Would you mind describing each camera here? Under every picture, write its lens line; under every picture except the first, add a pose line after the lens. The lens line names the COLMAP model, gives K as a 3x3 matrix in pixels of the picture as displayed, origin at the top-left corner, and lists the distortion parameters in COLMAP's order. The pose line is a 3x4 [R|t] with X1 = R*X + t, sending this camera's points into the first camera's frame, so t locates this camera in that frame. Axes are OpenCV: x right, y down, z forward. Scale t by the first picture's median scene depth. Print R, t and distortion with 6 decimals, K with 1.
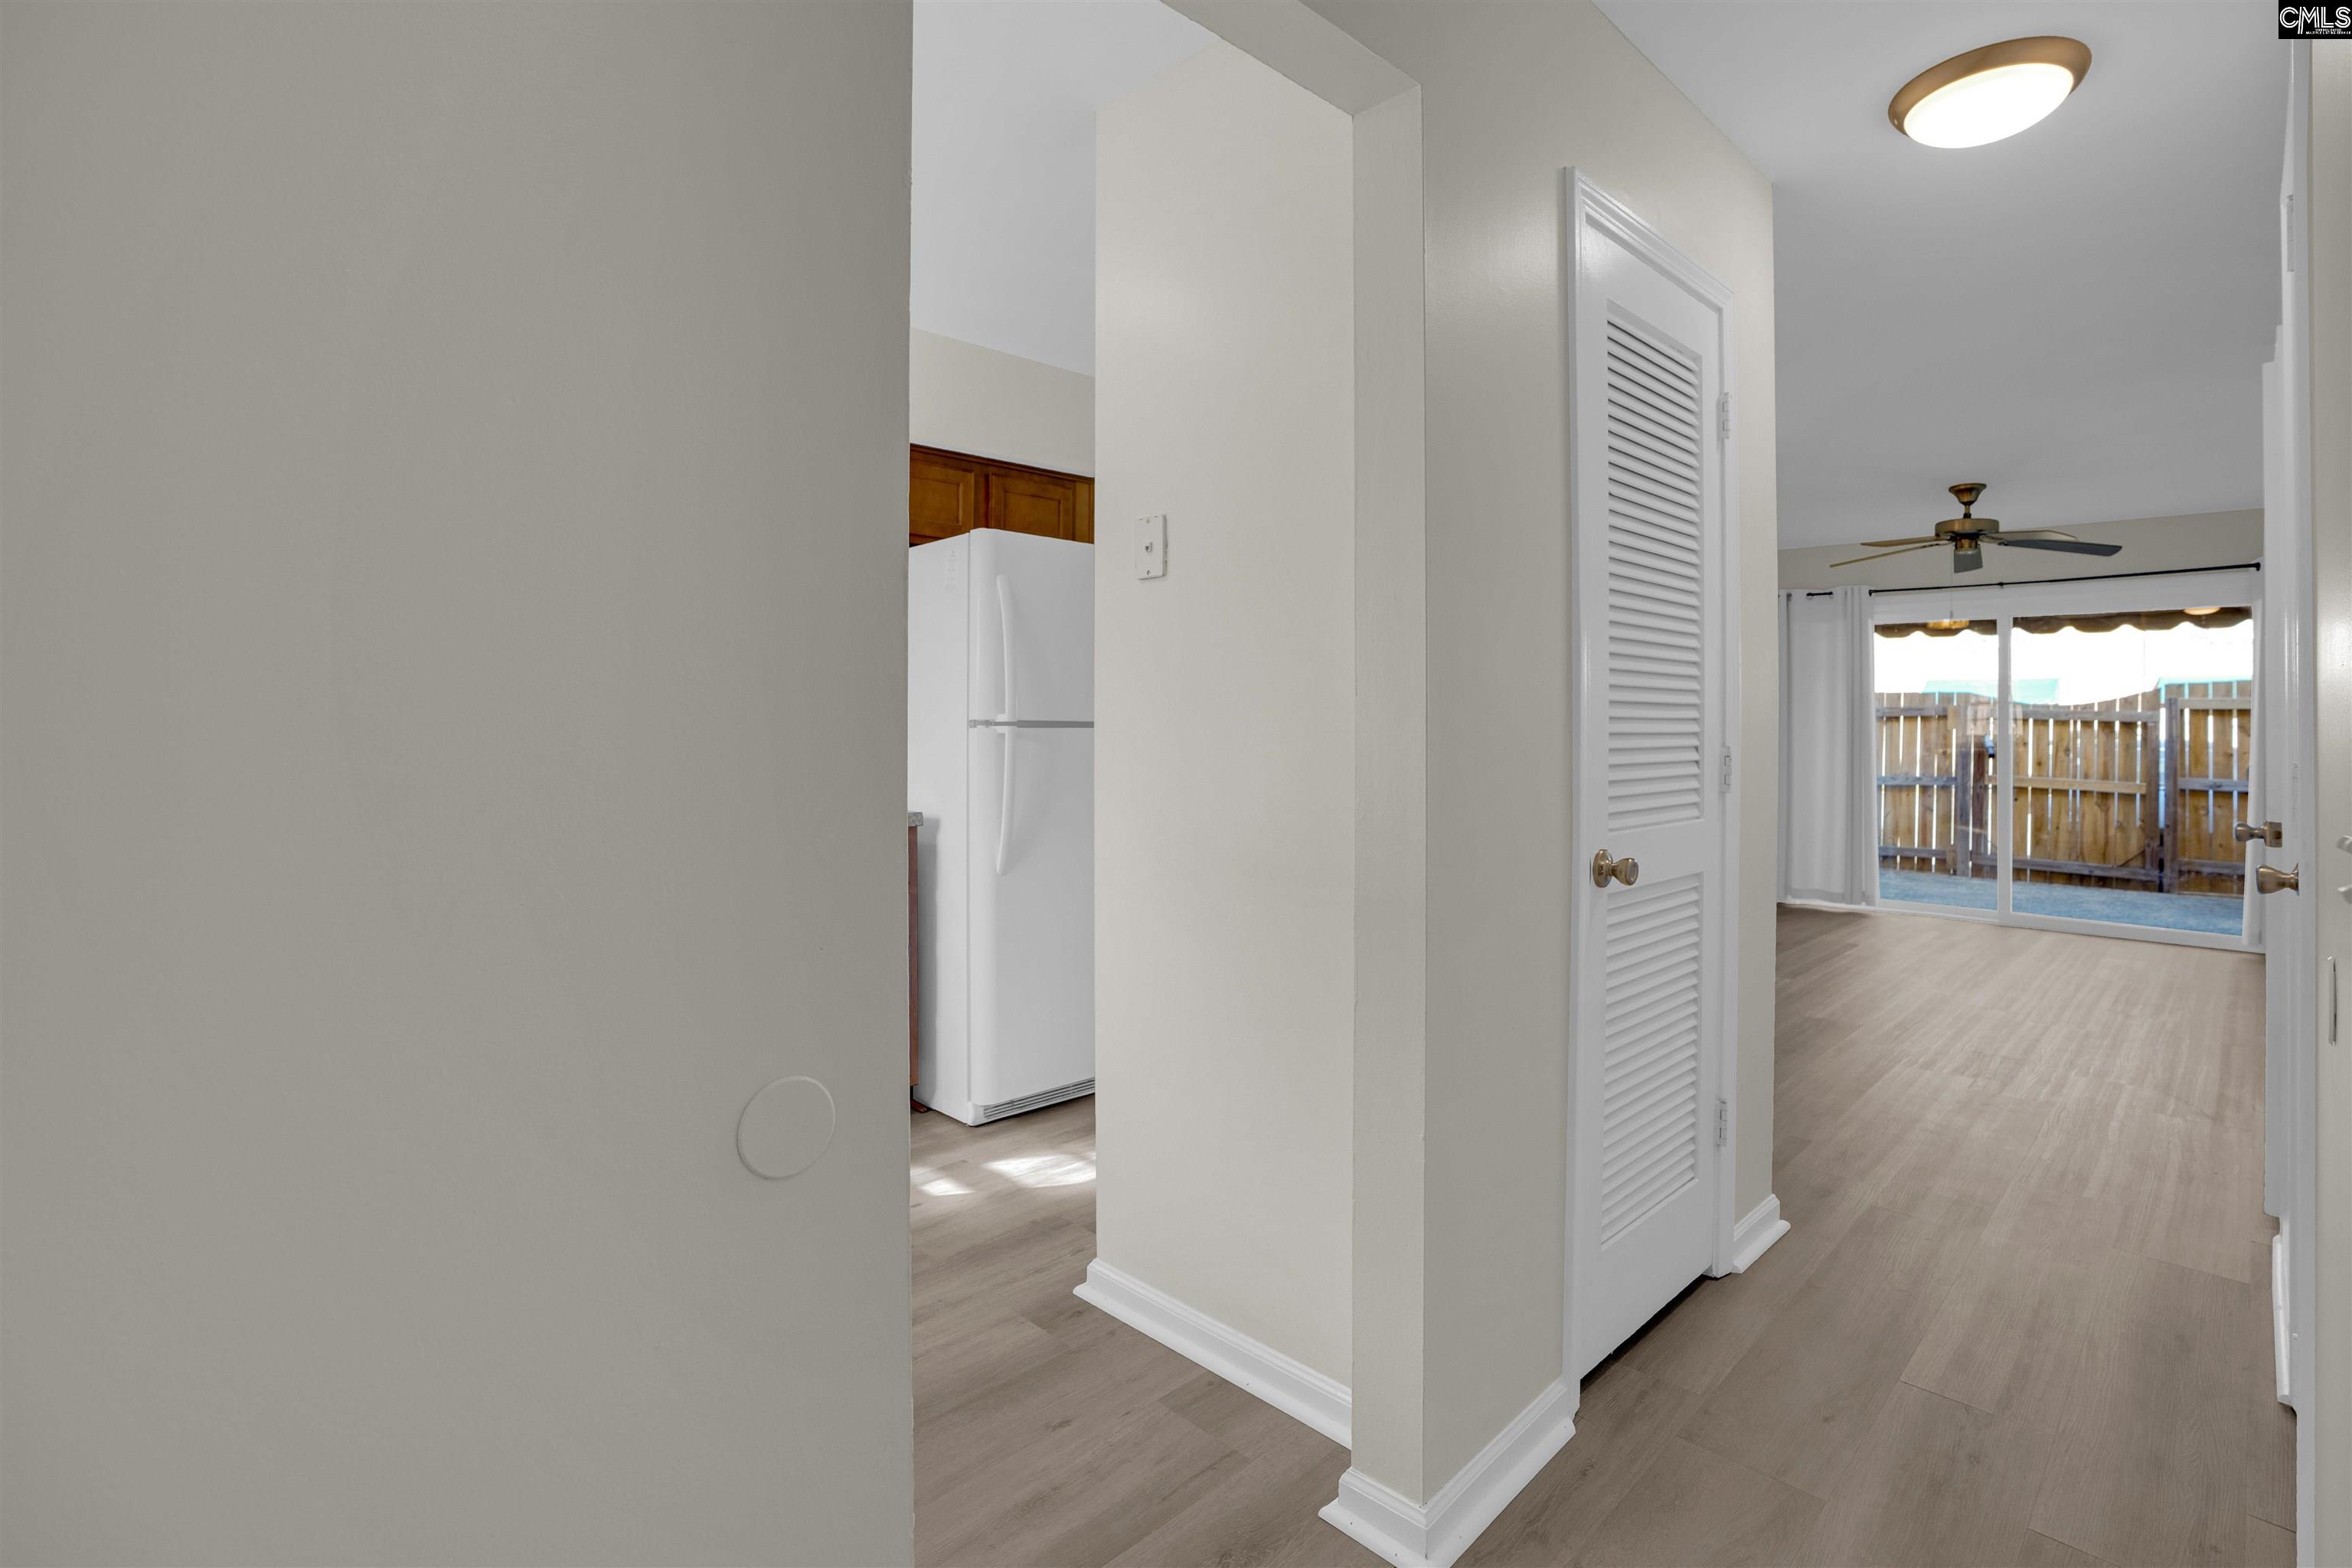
lens RADIAL K [[1117.3, 0, 1178.7], [0, 1117.3, 714.6], [0, 0, 1]] dist [-0.063421, 0.027907]
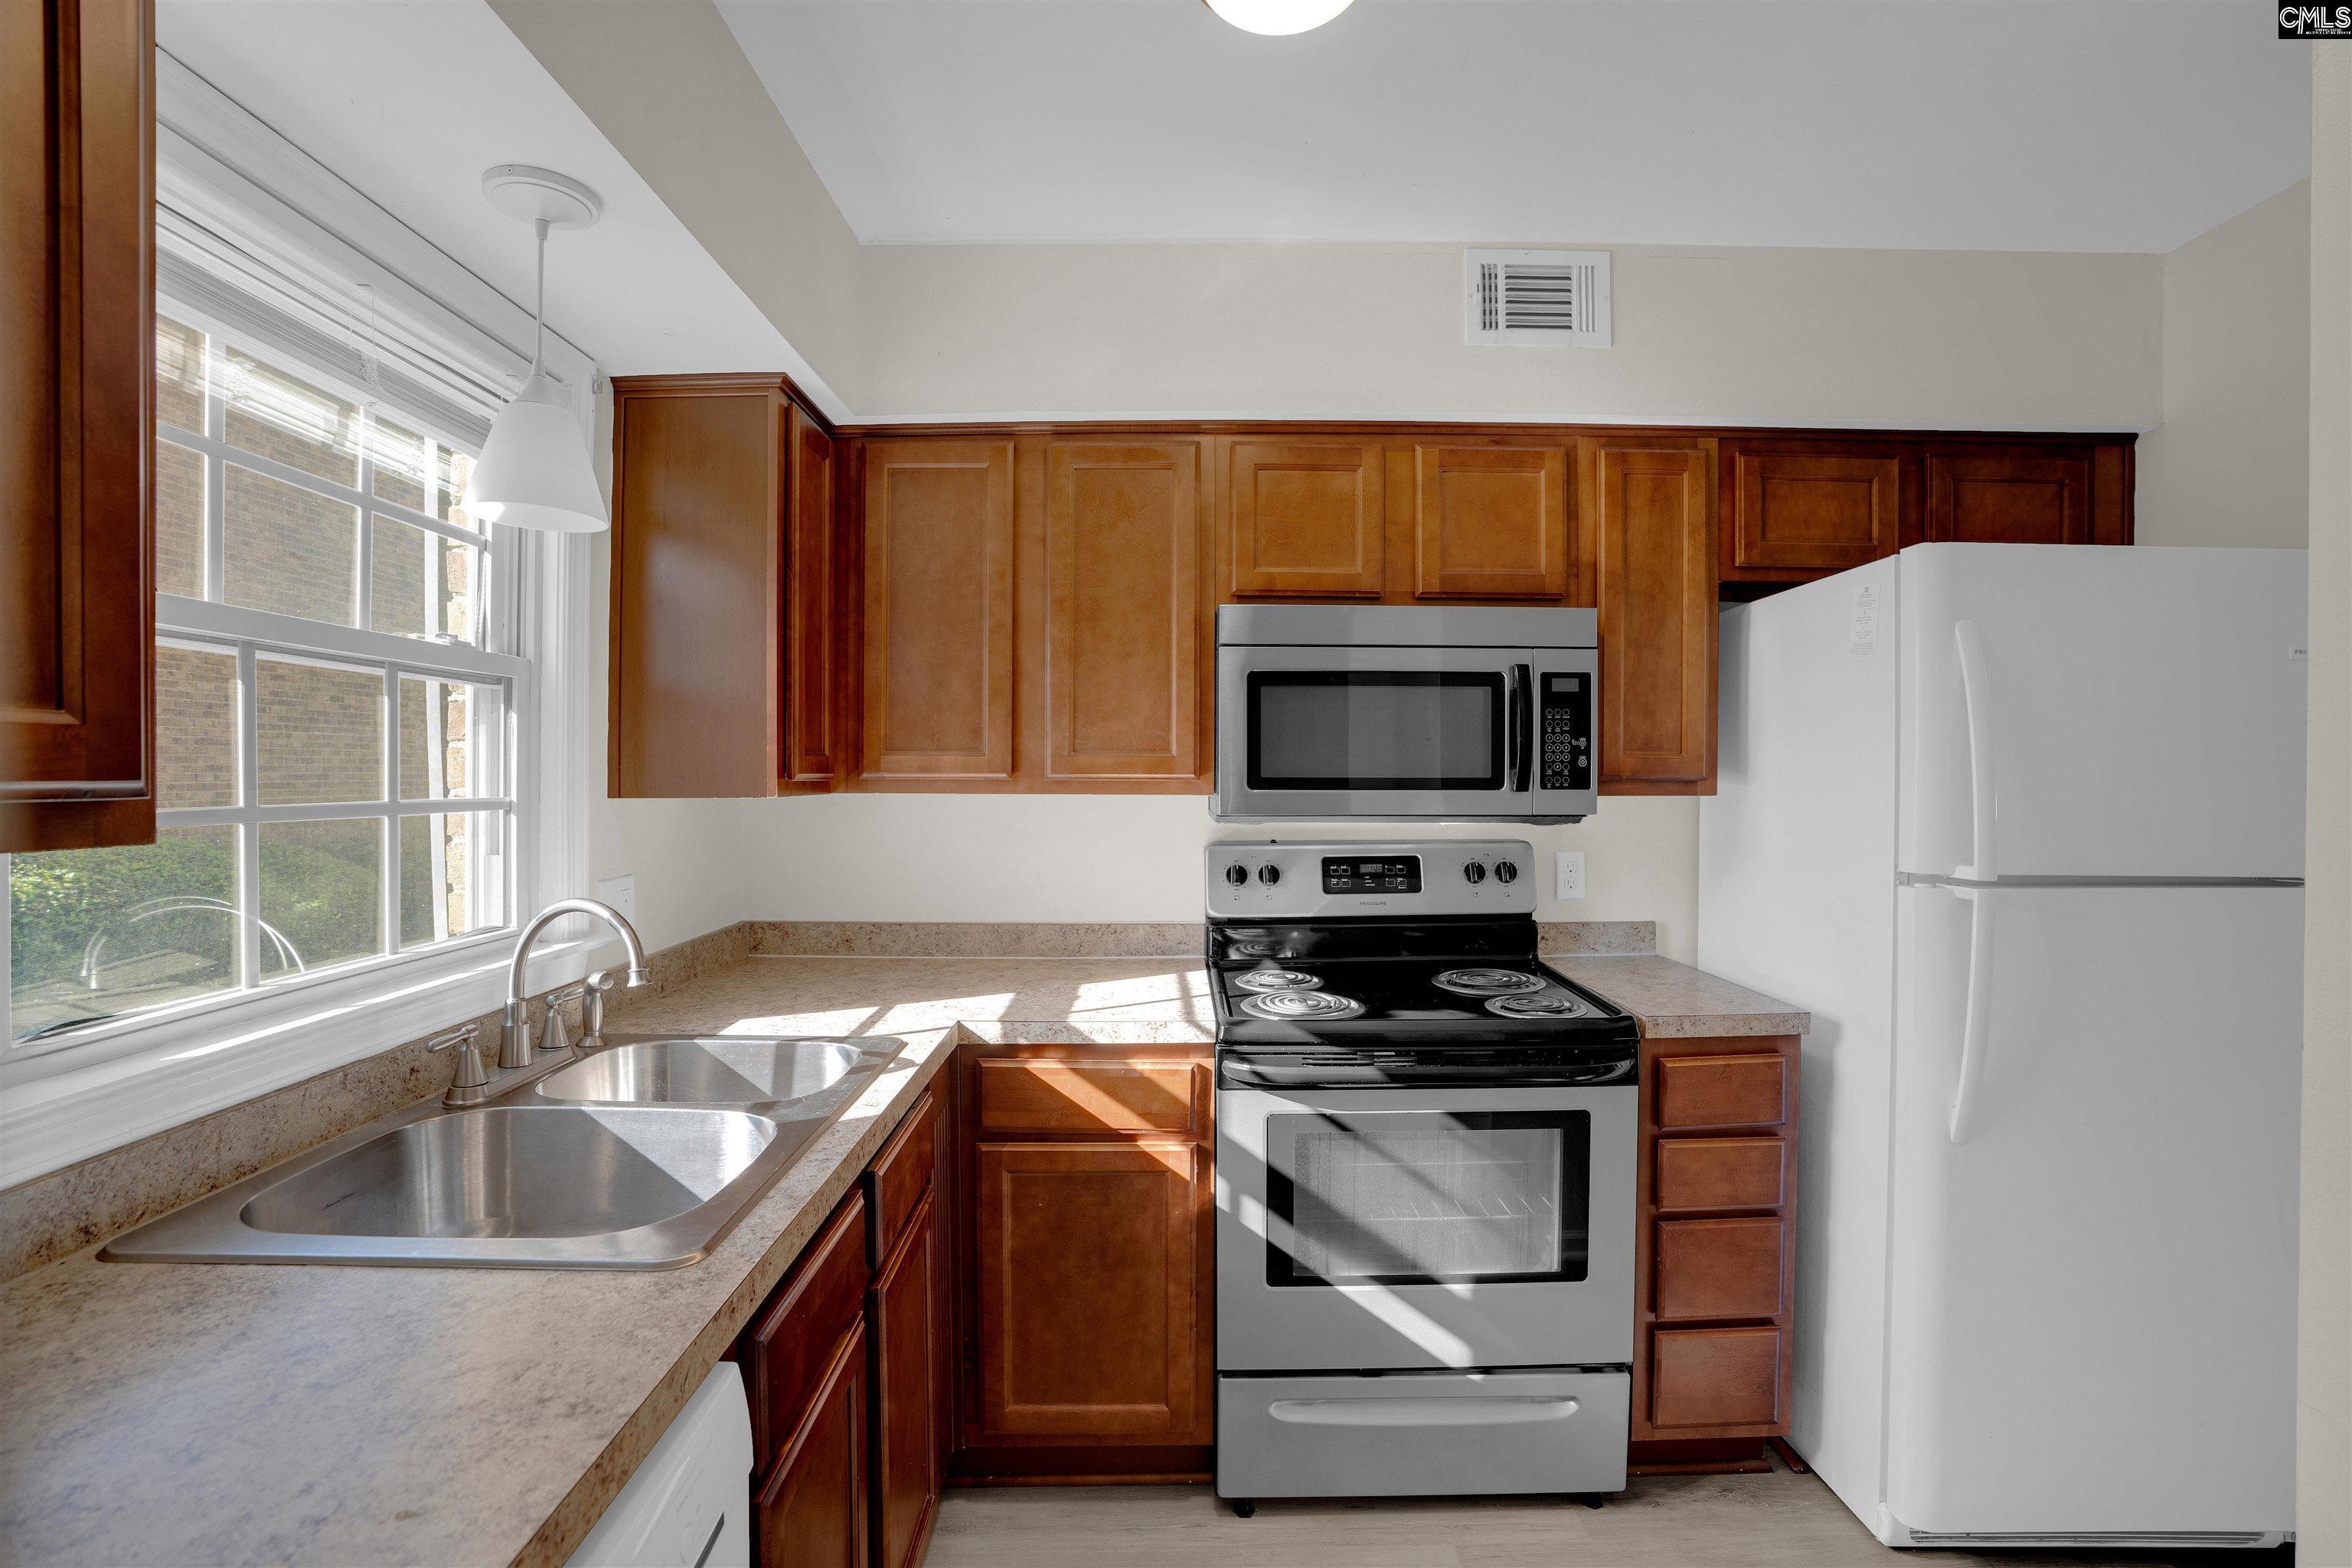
lens RADIAL K [[1114.5, 0, 1176.0], [0, 1114.5, 784.0], [0, 0, 1]] dist [-0.063296, 0.029249]
pose [[0.725651, -0.003043, -0.688057, -0.024885], [0.010714, 0.999919, 0.006878, -0.018157], [0.687980, -0.012363, 0.725624, 0.115986]]
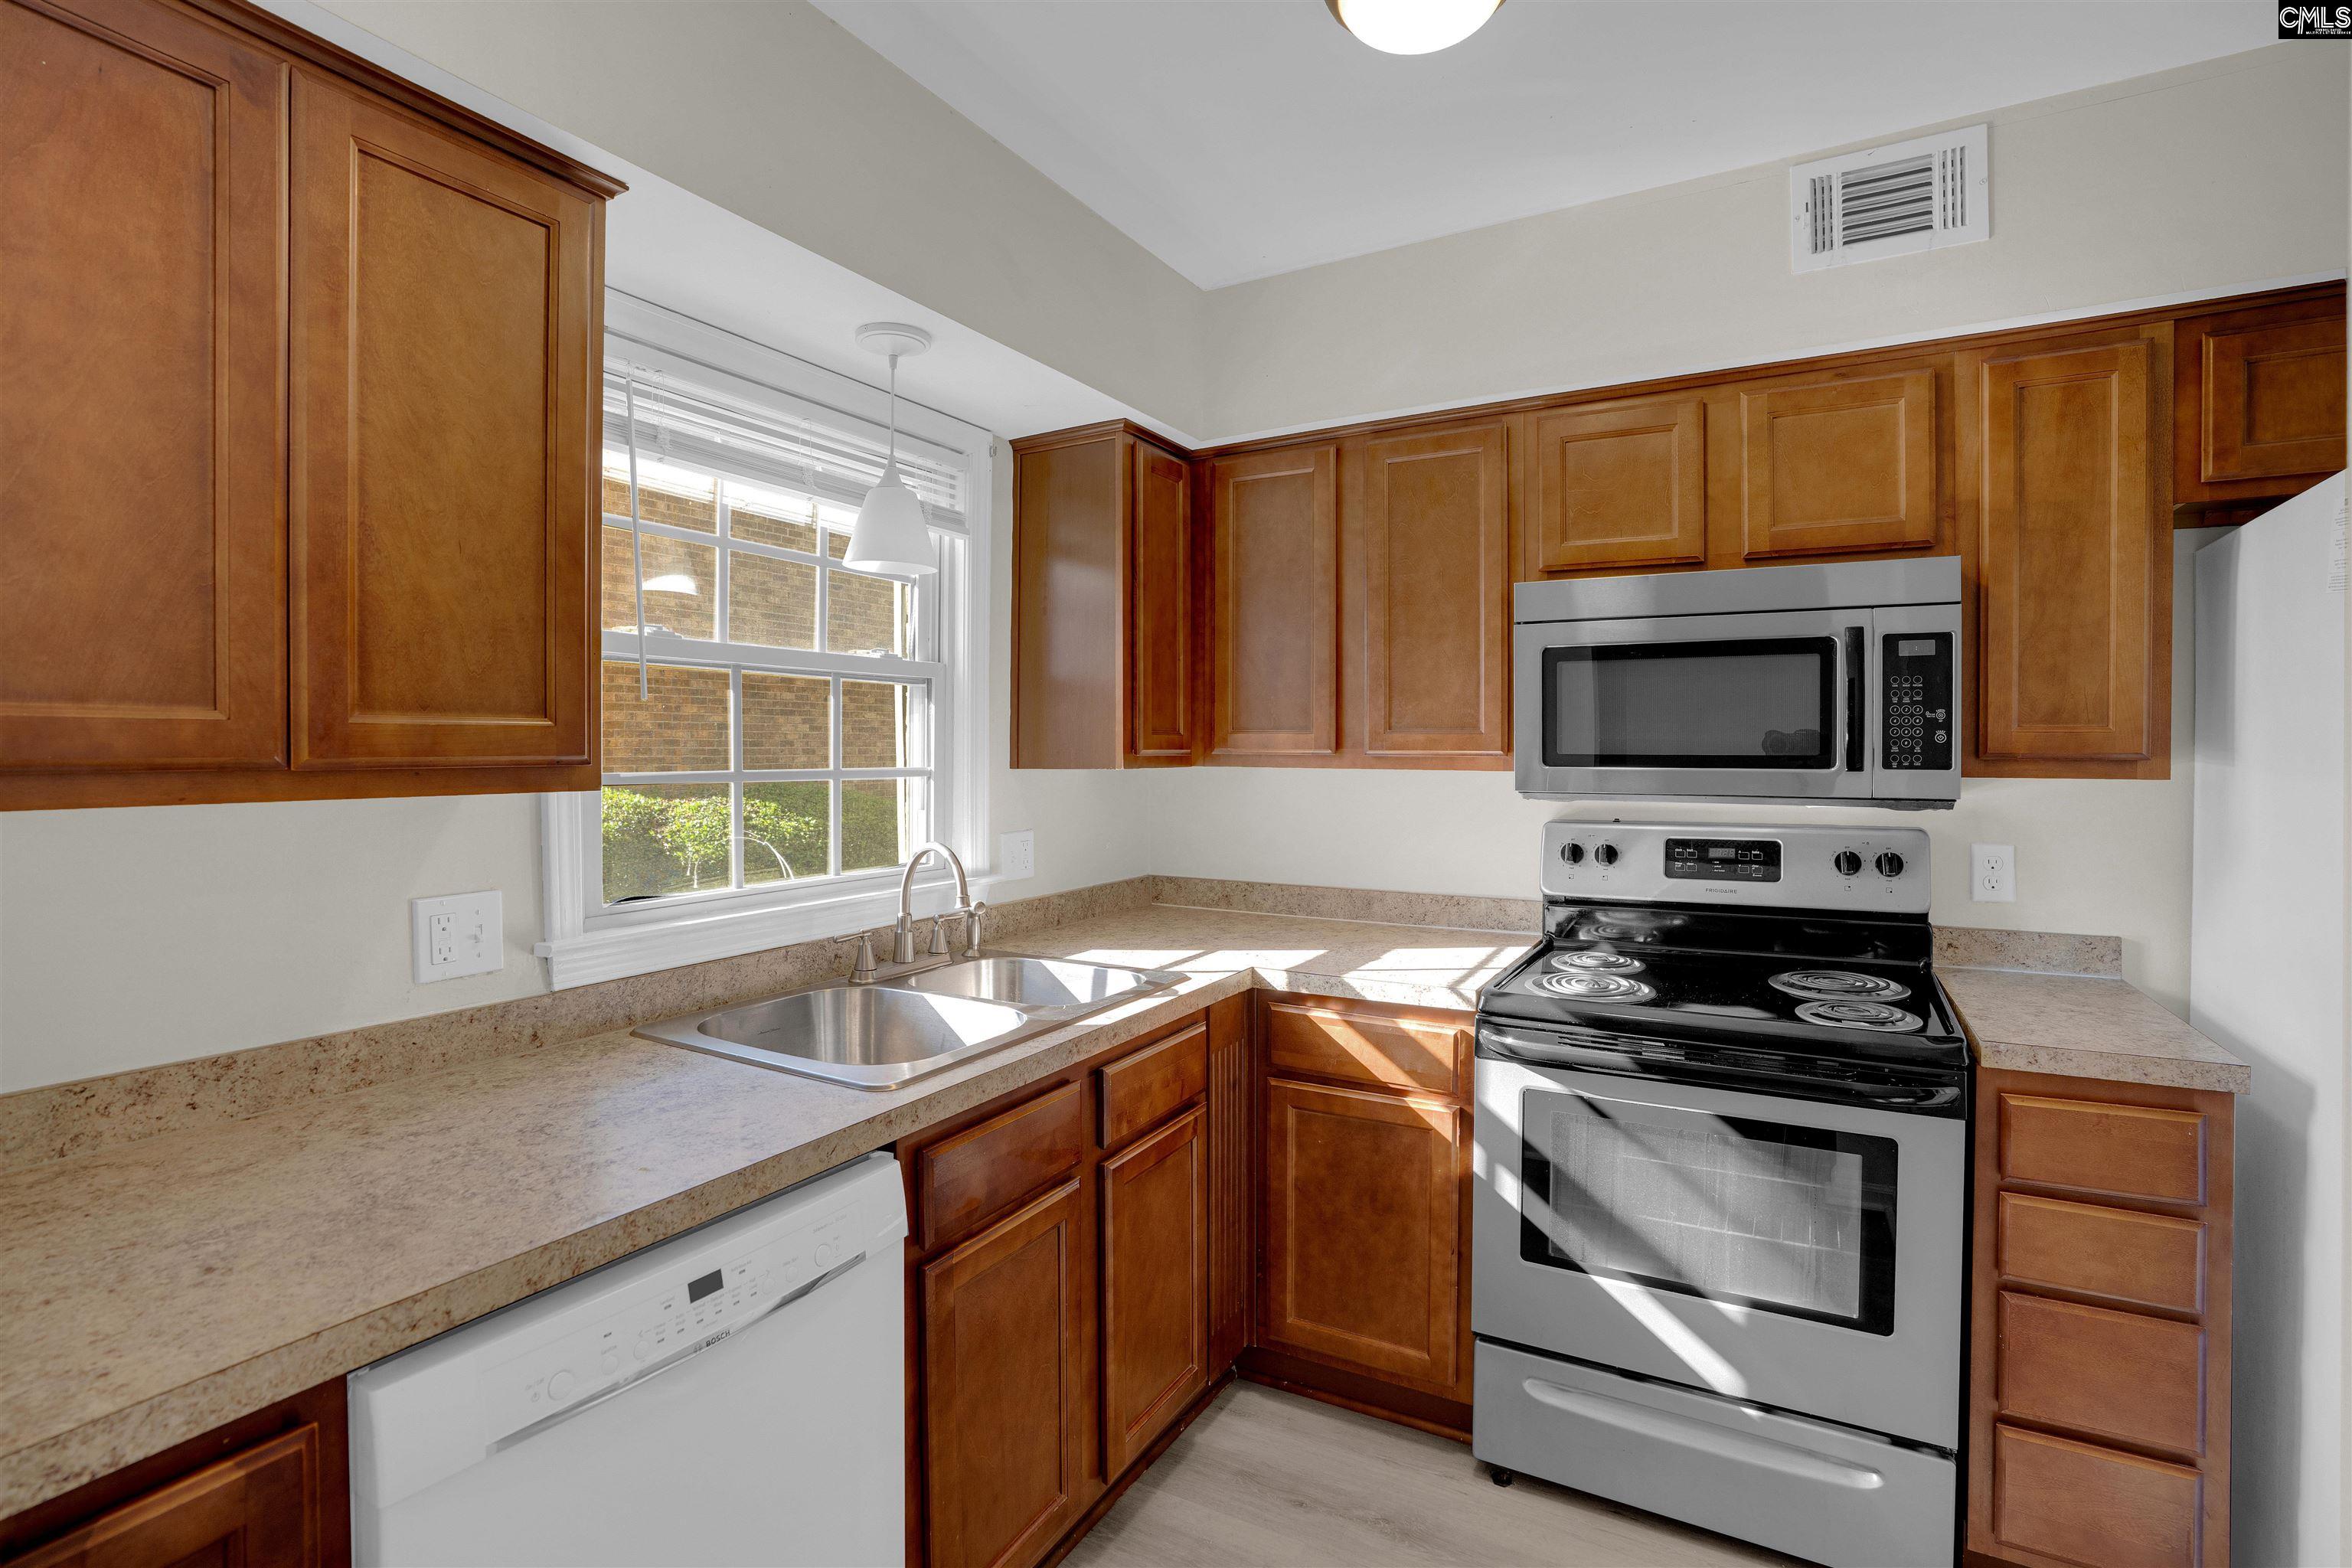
lens RADIAL K [[1142.7, 0, 1170.4], [0, 1142.7, 757.7], [0, 0, 1]] dist [-0.057357, 0.030996]
pose [[0.272541, -0.000640, -0.962144, 0.036426], [0.007541, 0.999970, 0.001471, -0.017957], [0.962115, -0.007656, 0.272538, 0.158474]]
